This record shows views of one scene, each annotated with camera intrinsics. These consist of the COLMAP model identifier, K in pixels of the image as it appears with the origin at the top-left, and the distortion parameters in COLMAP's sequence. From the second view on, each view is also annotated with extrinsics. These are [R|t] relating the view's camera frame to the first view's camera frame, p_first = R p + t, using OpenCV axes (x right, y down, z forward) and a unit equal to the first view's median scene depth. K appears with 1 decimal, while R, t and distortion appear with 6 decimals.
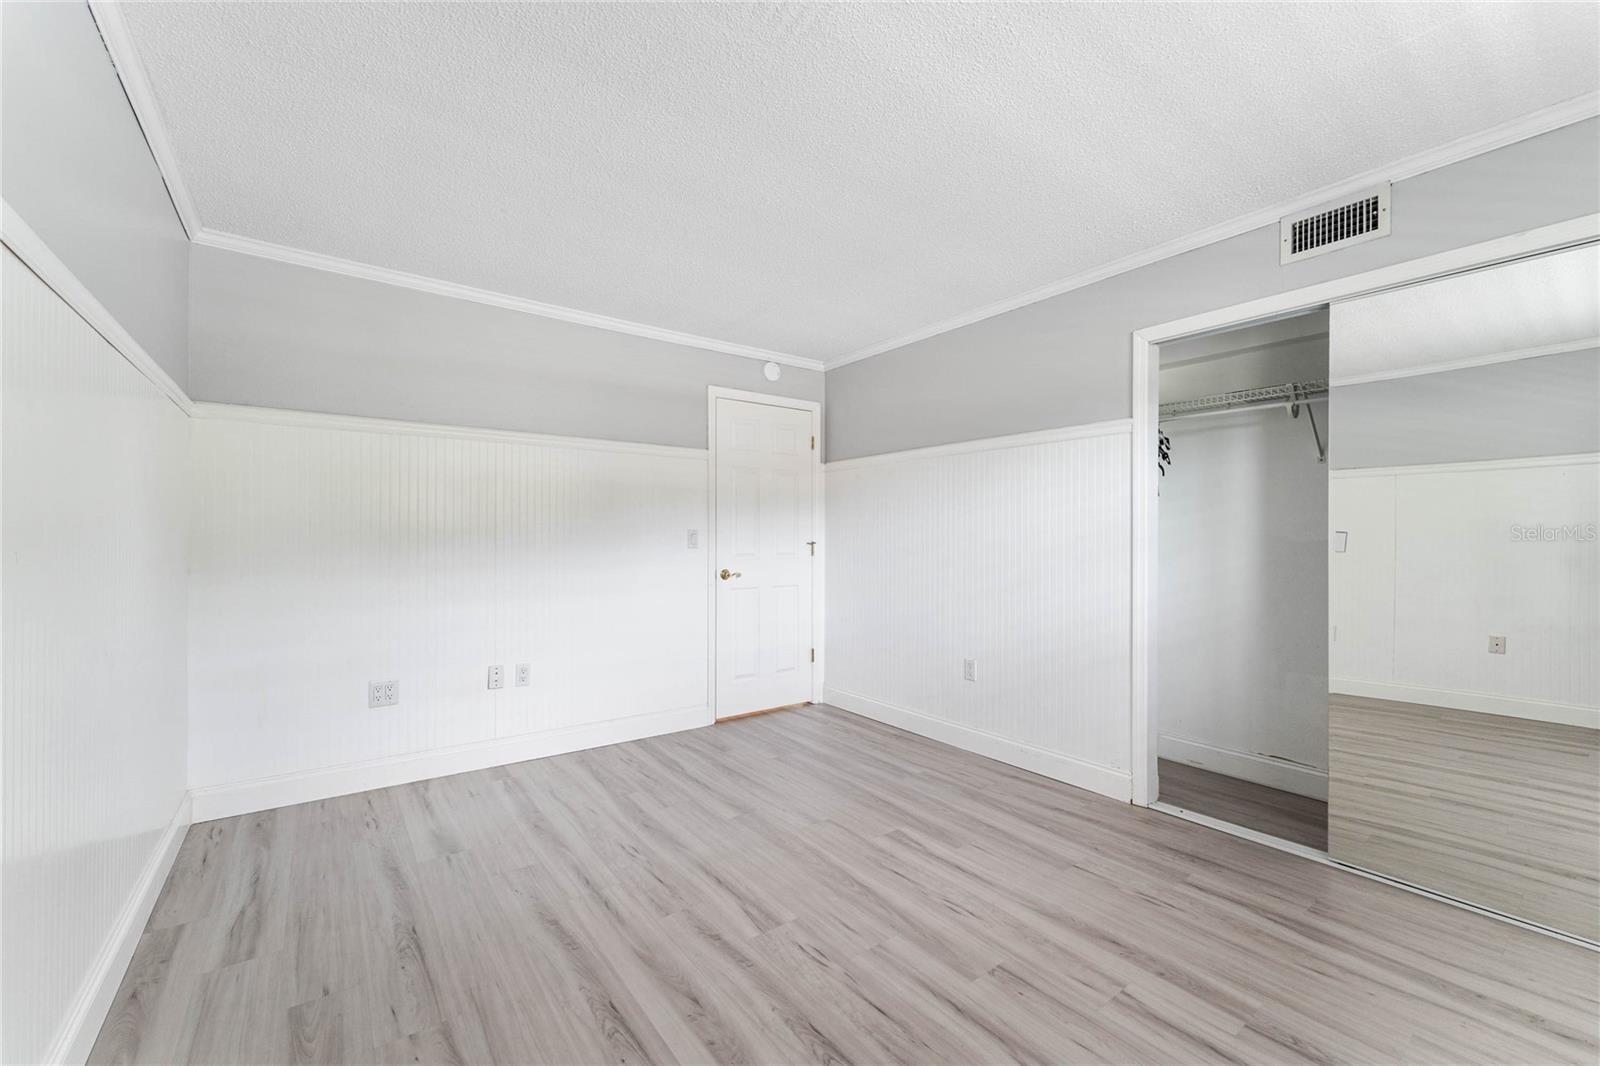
lens RADIAL K [[638.2, 0, 792.1], [0, 638.2, 532.8], [0, 0, 1]] dist [0.001374, -0.000317]
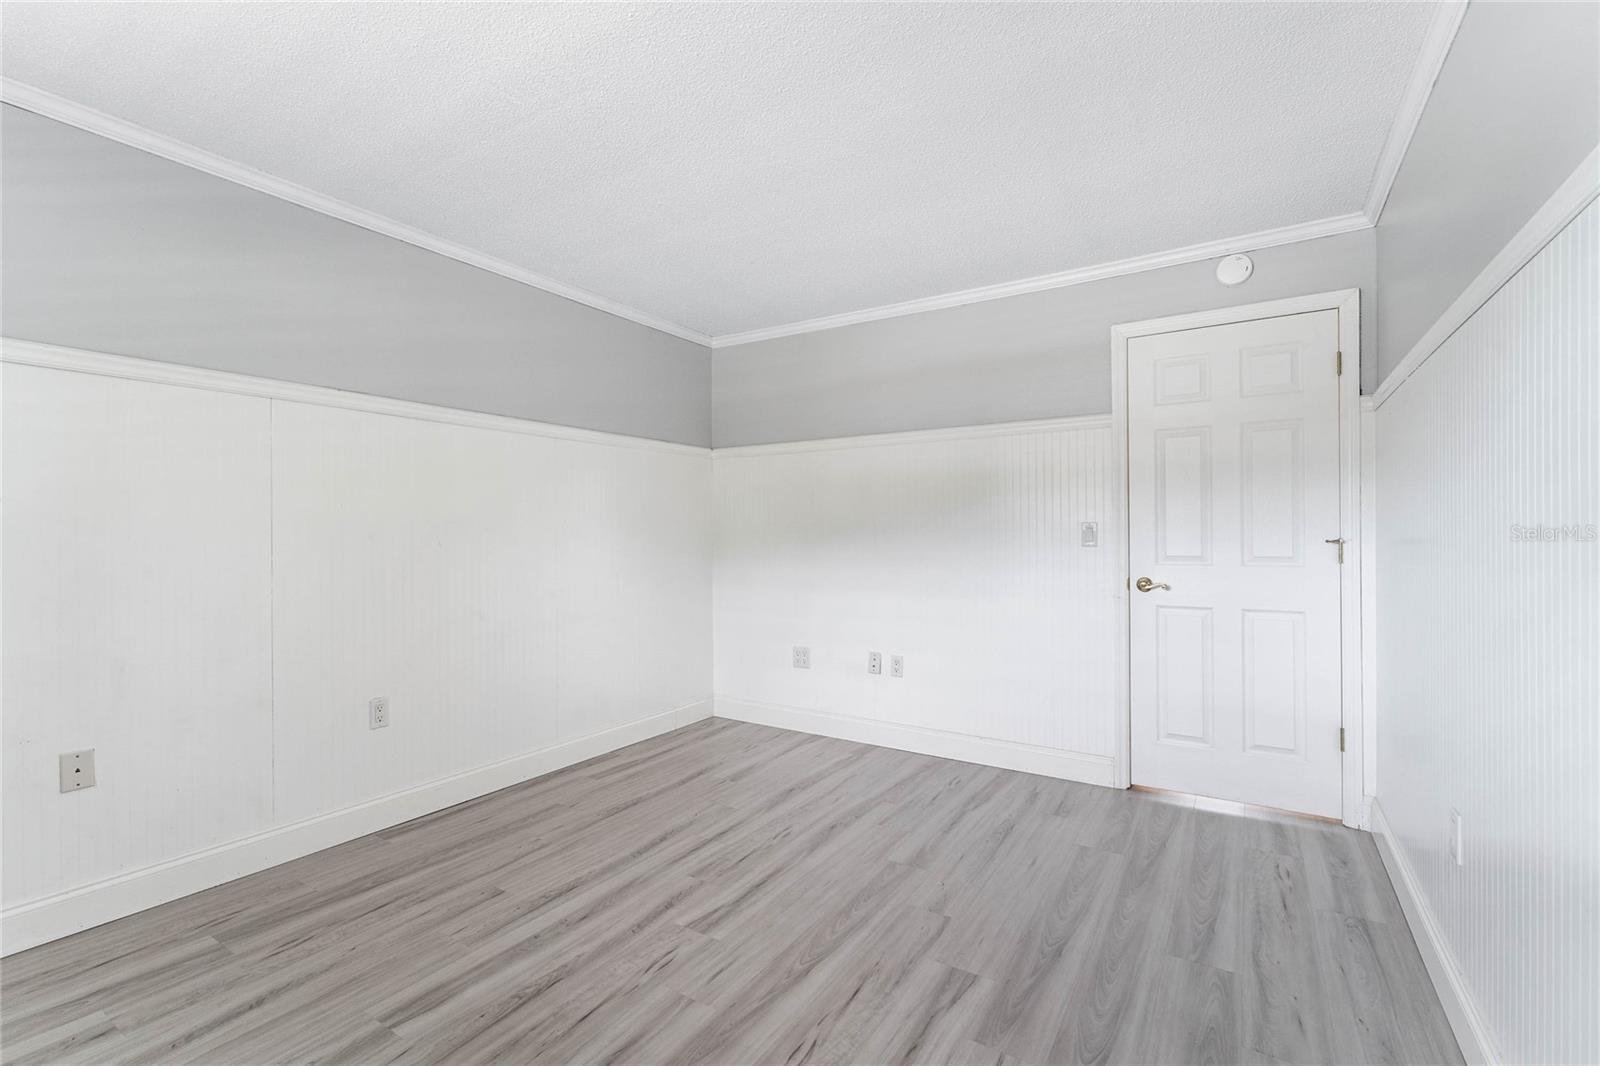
lens RADIAL K [[716.1, 0, 800.0], [0, 716.1, 533.0], [0, 0, 1]] dist [-0.000346, -0.000050]
pose [[0.354480, -0.005647, -0.935047, 0.701277], [0.012122, 0.999925, -0.001444, 0.006390], [0.934985, -0.010823, 0.354522, 0.505021]]
